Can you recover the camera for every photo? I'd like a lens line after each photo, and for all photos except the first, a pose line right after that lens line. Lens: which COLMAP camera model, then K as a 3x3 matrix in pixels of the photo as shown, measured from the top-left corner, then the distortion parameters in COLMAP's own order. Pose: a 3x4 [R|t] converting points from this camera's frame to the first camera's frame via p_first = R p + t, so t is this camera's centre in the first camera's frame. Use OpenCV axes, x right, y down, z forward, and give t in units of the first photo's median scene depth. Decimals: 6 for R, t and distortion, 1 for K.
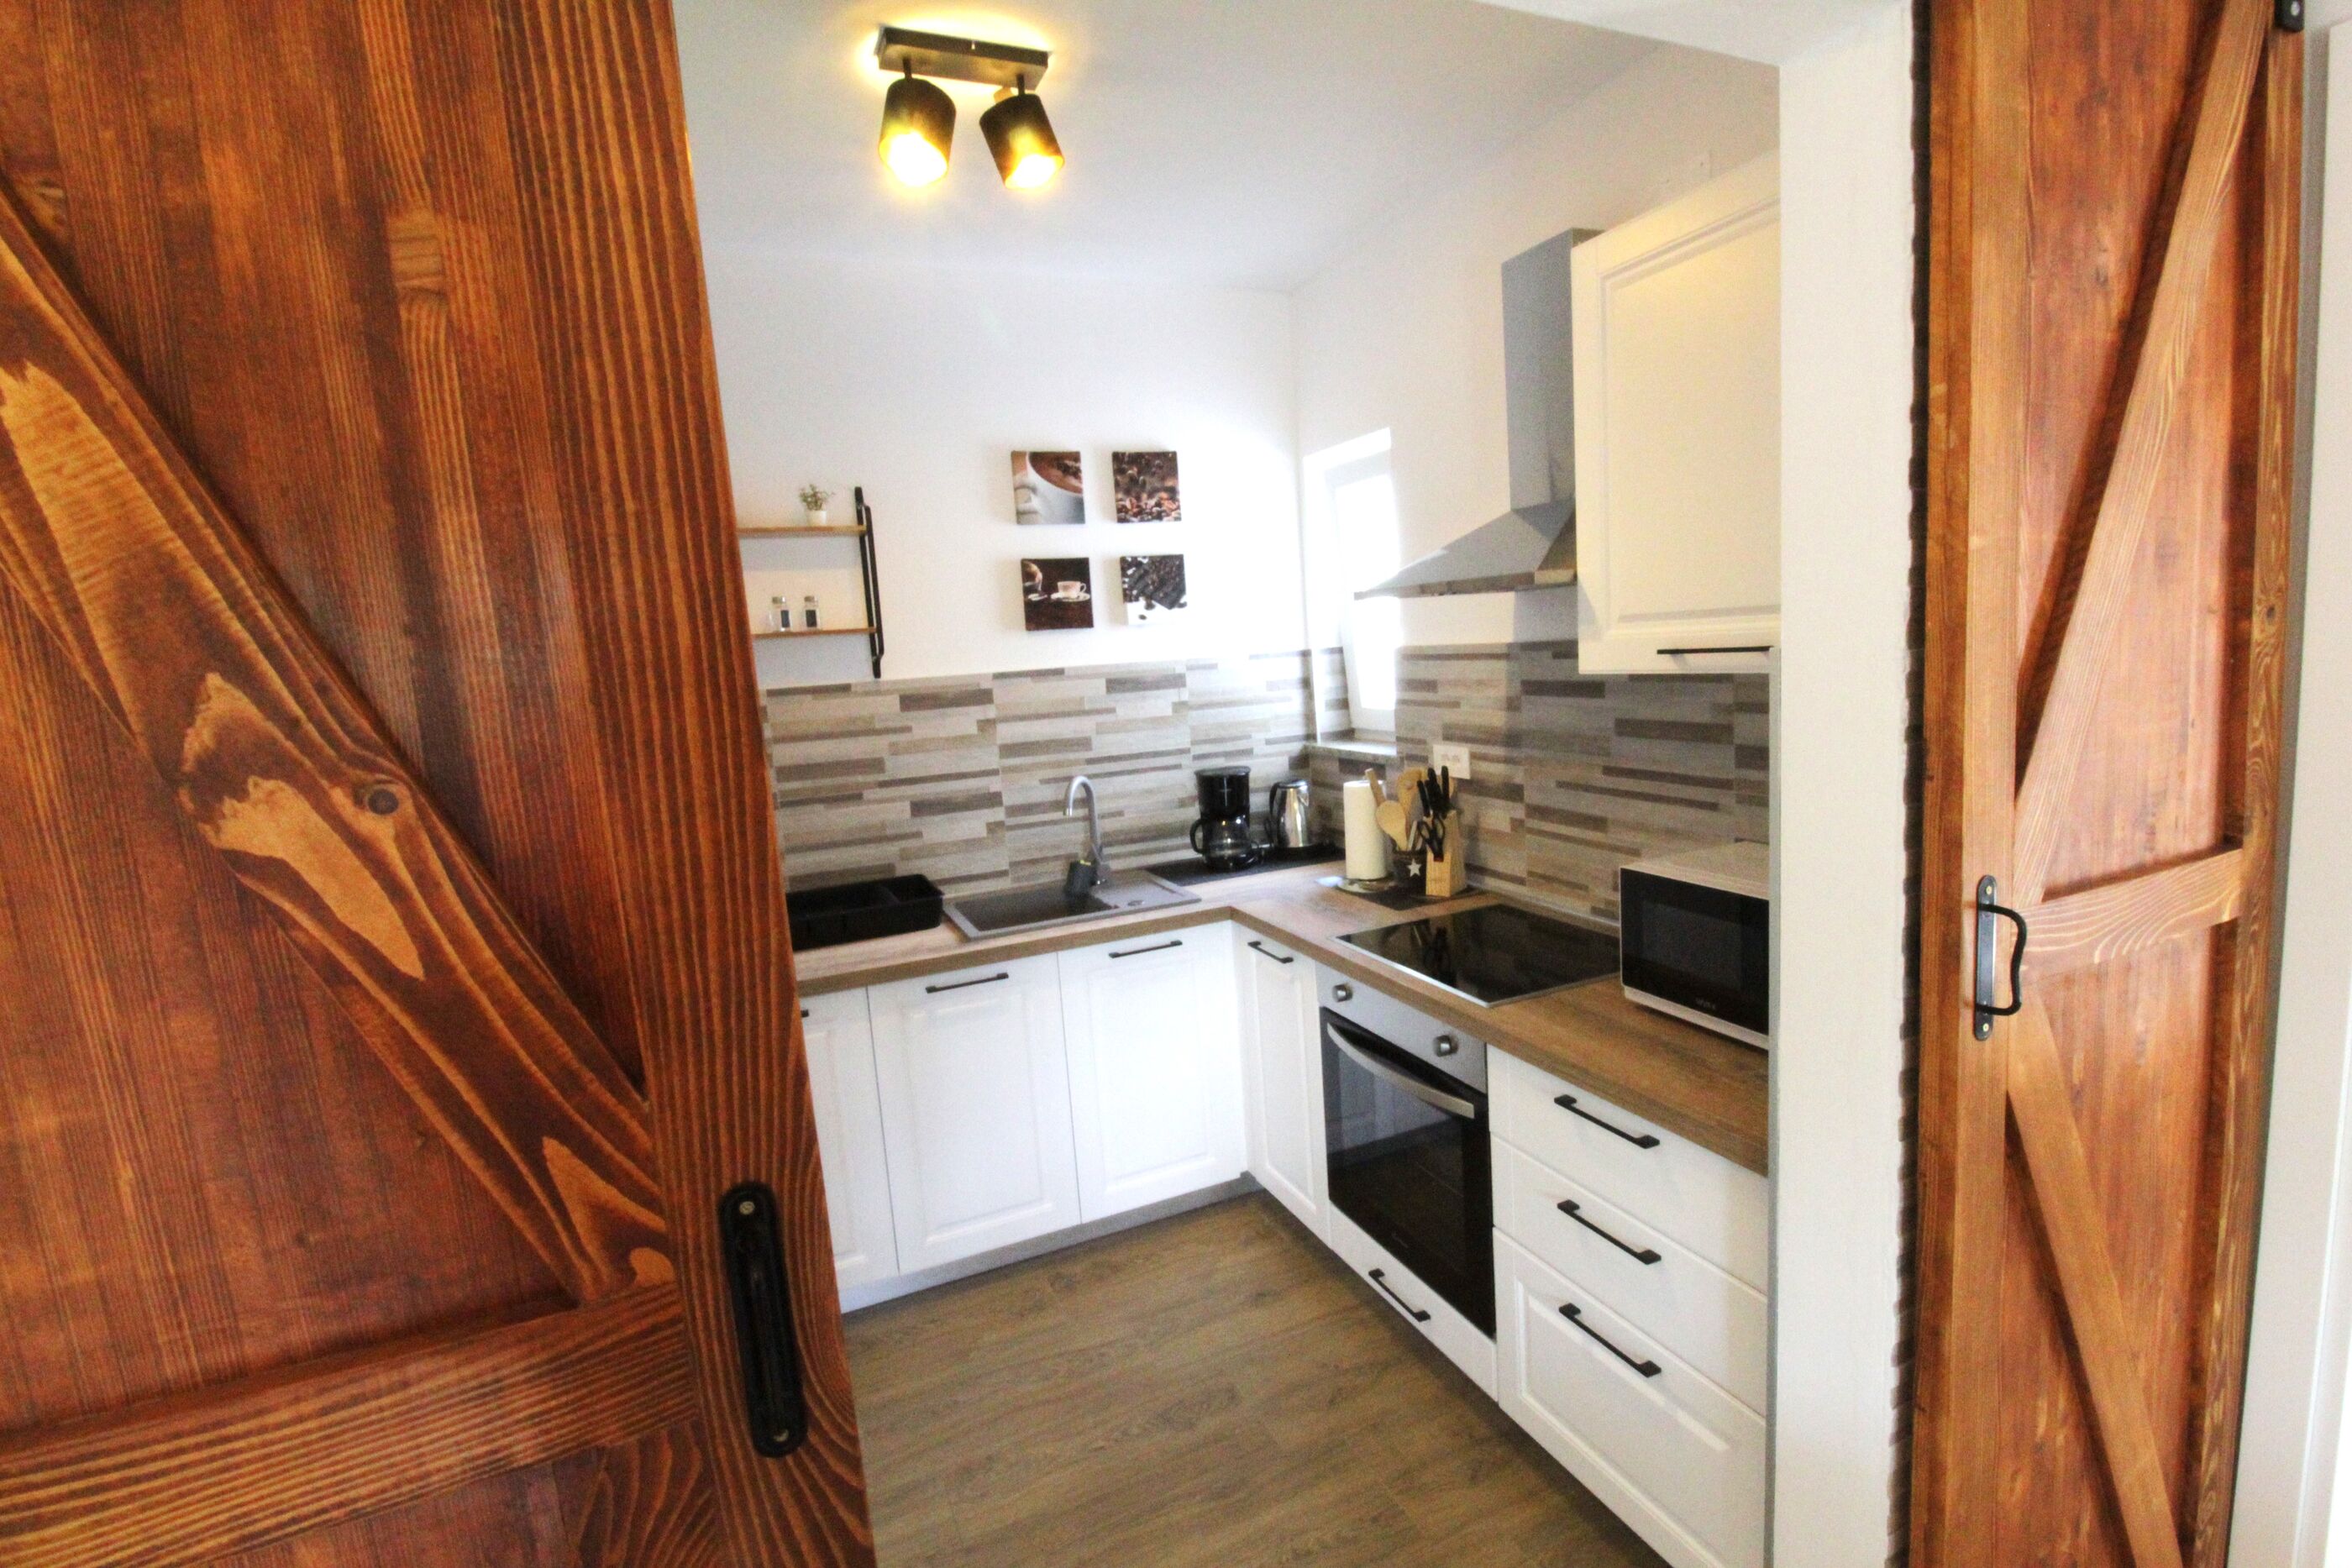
lens RADIAL K [[1095.6, 0, 1214.7], [0, 1095.6, 788.8], [0, 0, 1]] dist [-0.001486, -0.011892]
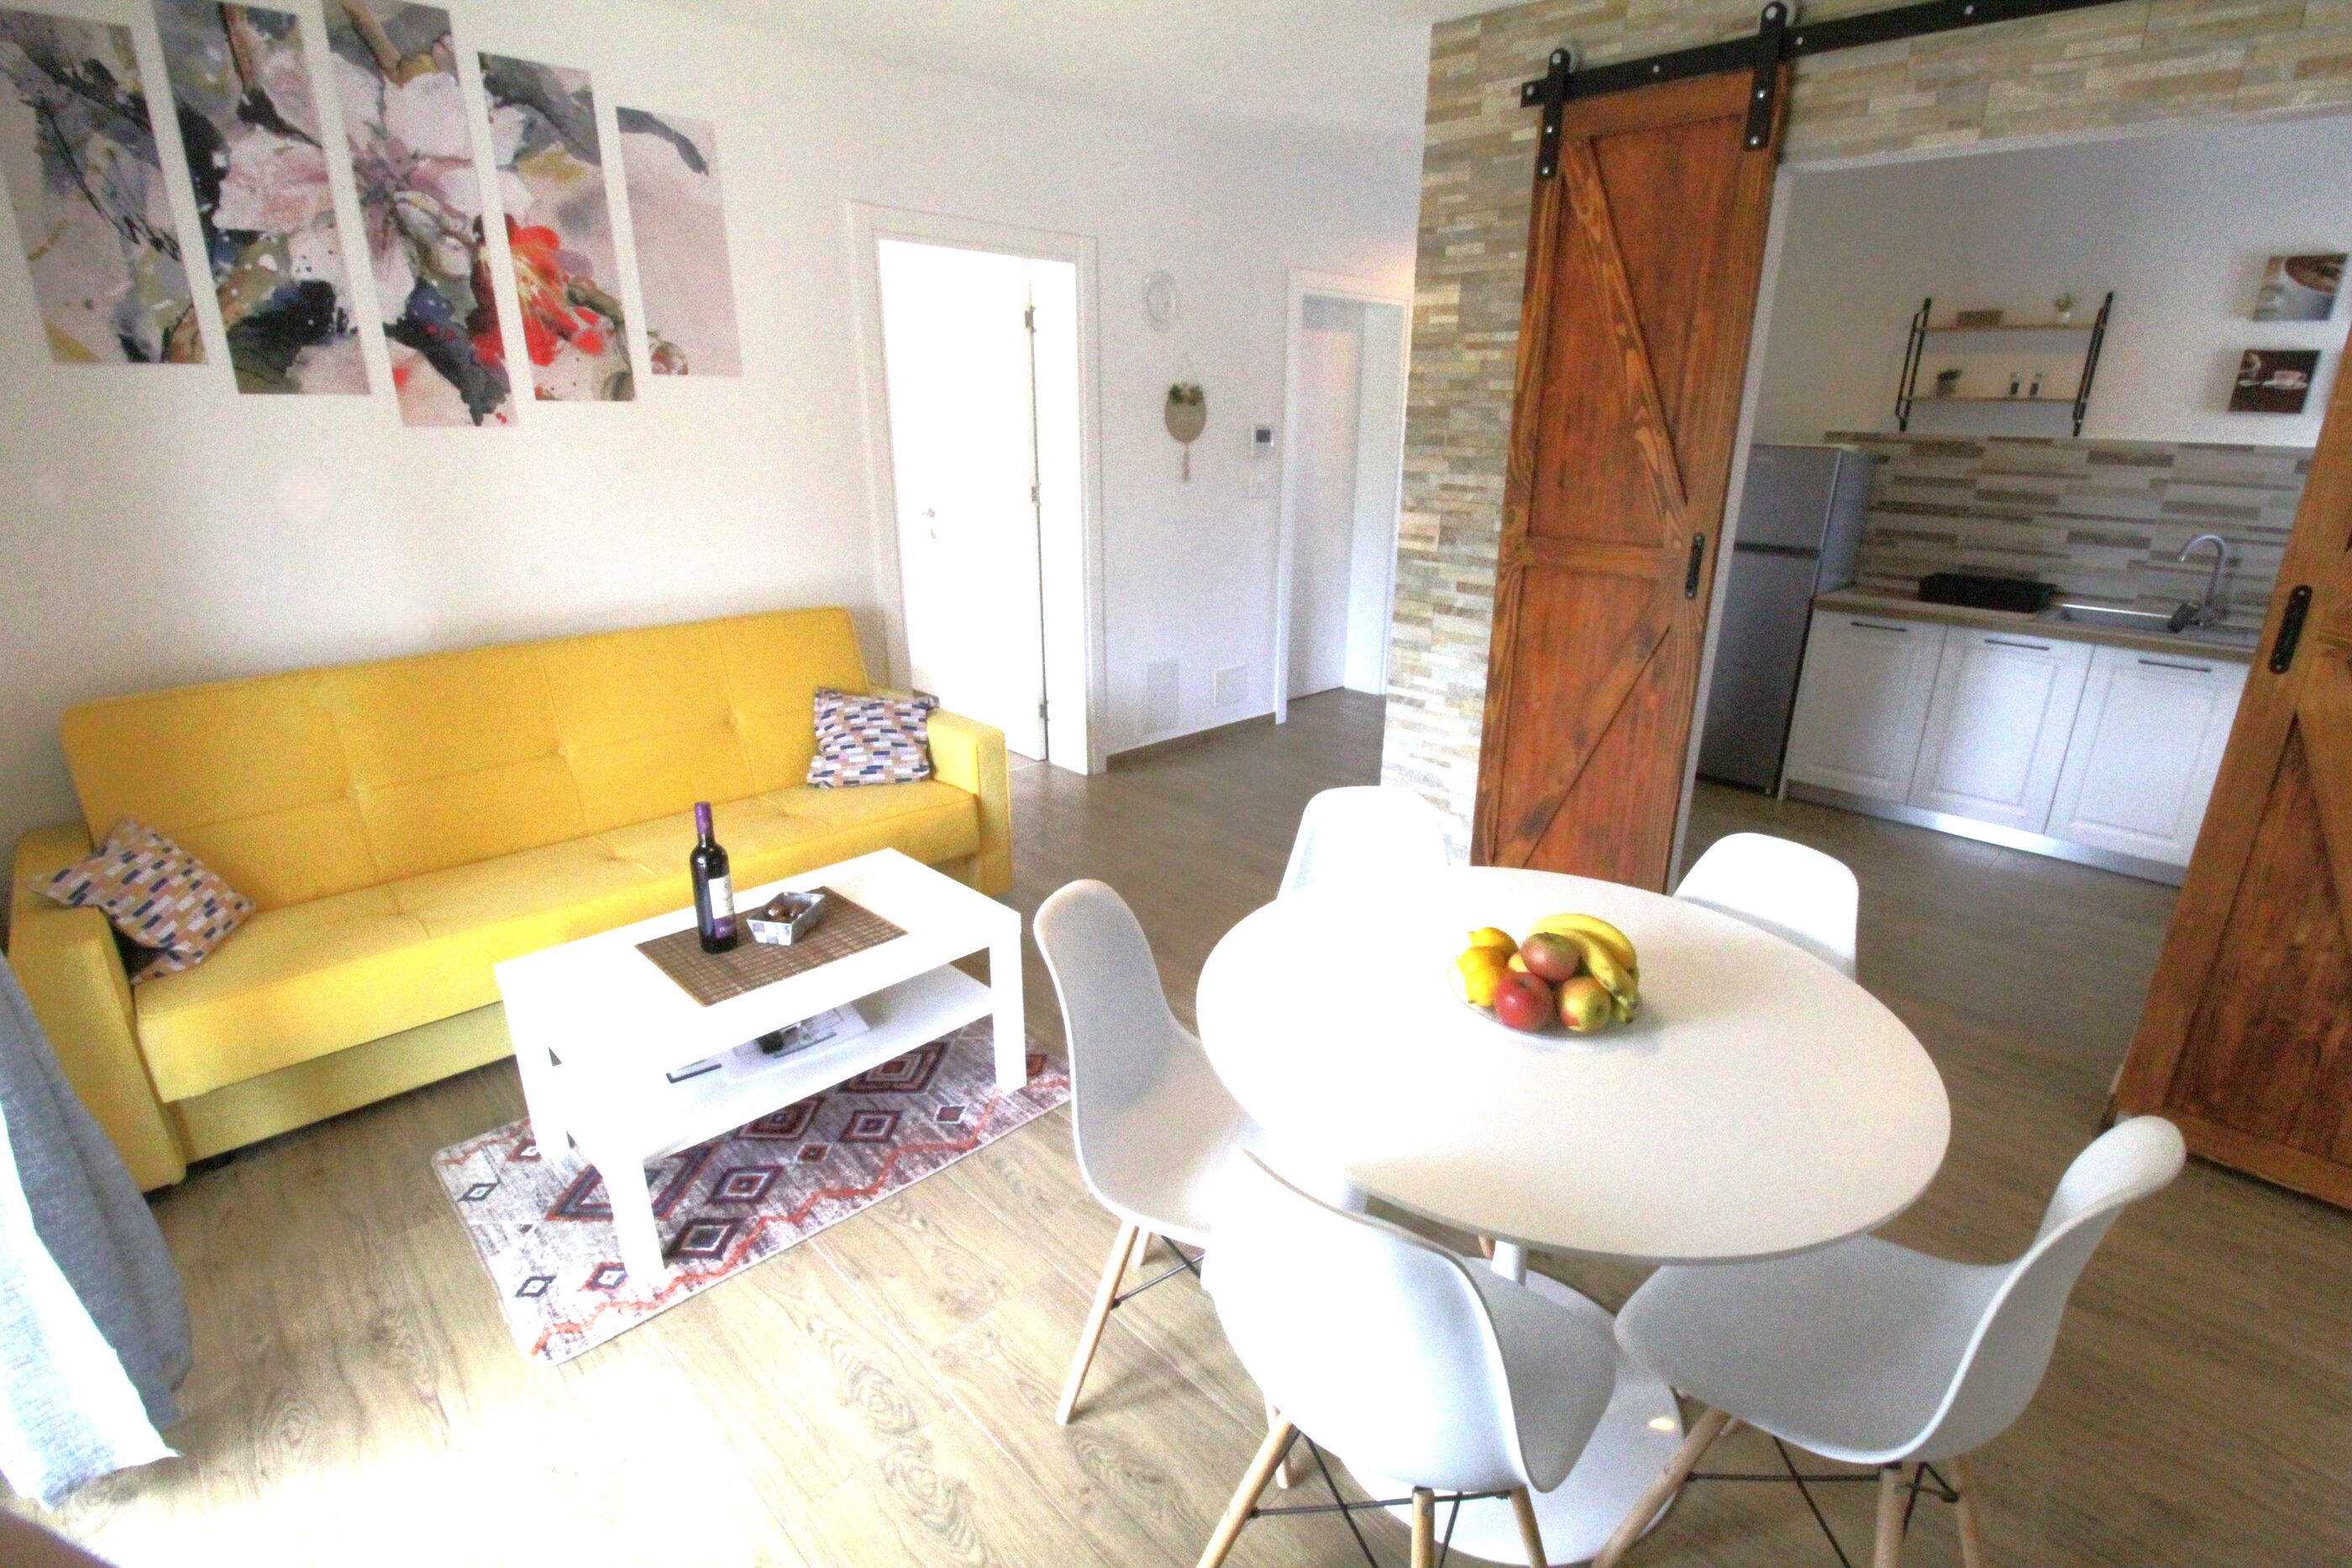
lens RADIAL K [[1095.6, 0, 1214.7], [0, 1095.6, 788.8], [0, 0, 1]] dist [-0.001486, -0.011892]
pose [[0.359471, 0.371678, -0.855942, 0.854823], [-0.166279, 0.928088, 0.333174, 0.047497], [0.918222, 0.022559, 0.395423, -0.713159]]
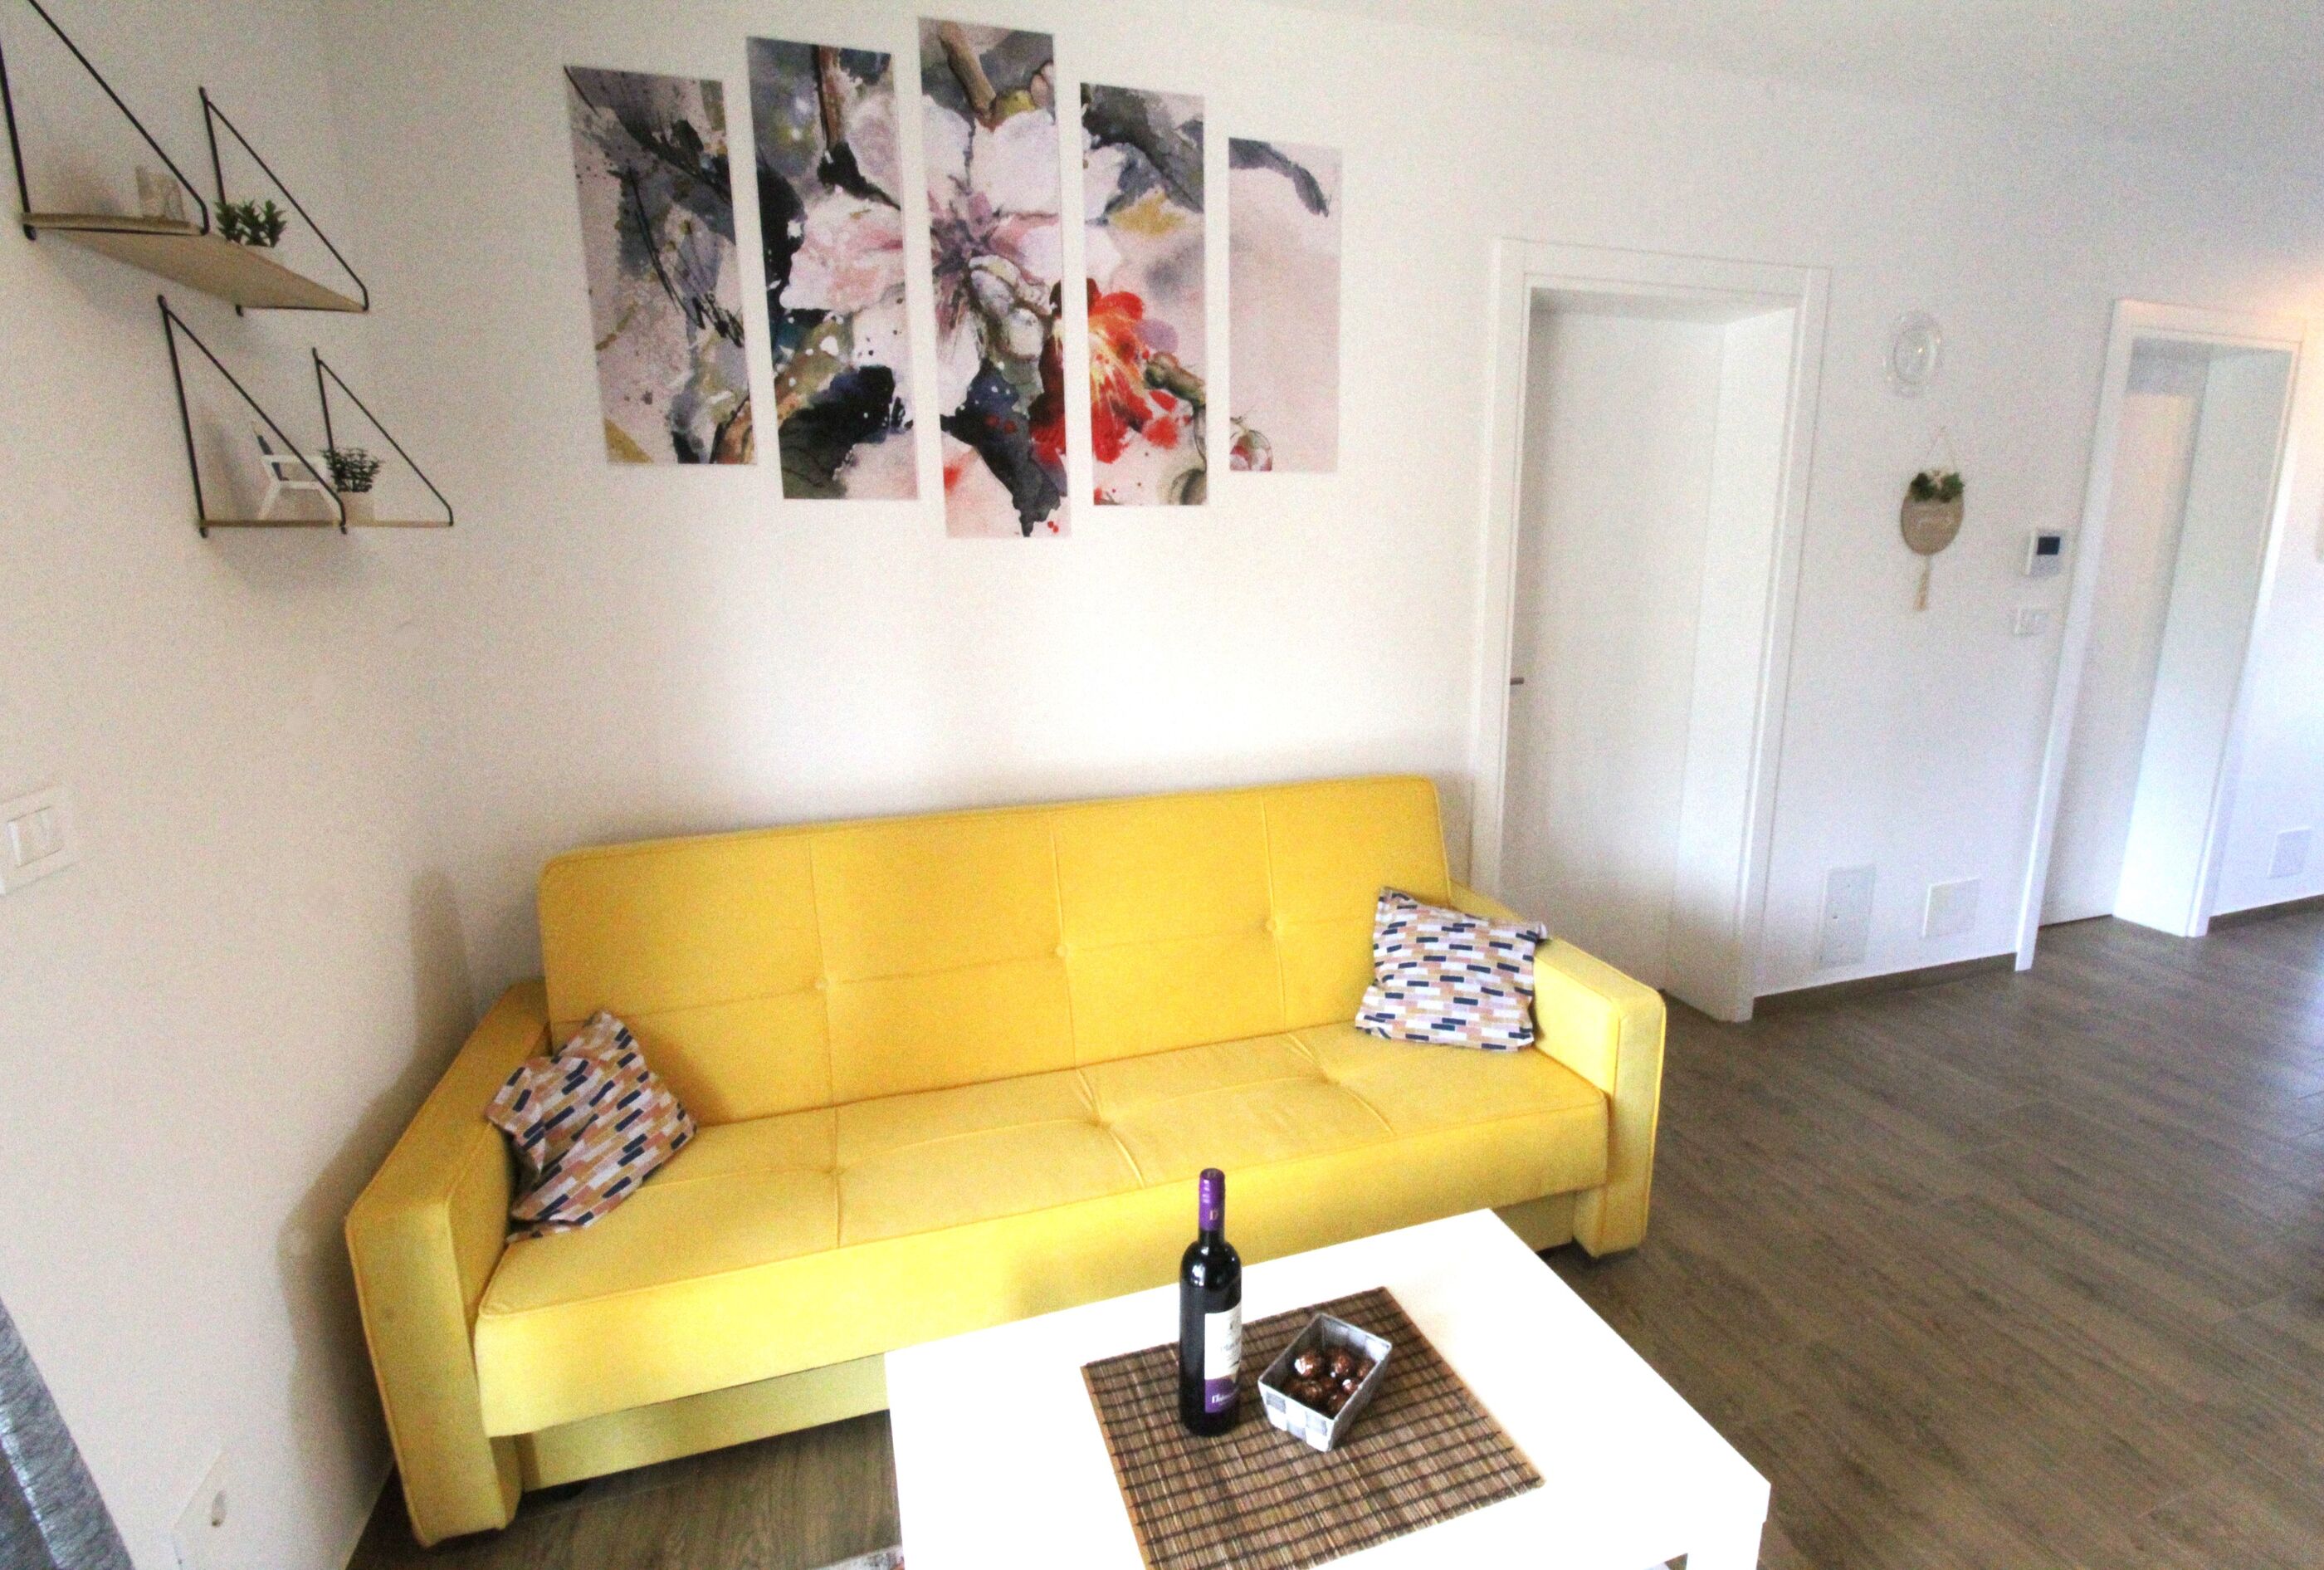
lens RADIAL K [[1111.4, 0, 1214.5], [0, 1111.4, 787.7], [0, 0, 1]] dist [-0.005144, -0.000972]
pose [[-0.093633, 0.286755, -0.953417, 0.341996], [-0.124592, 0.946721, 0.296977, 0.112988], [0.987780, 0.146595, -0.052917, -0.743905]]
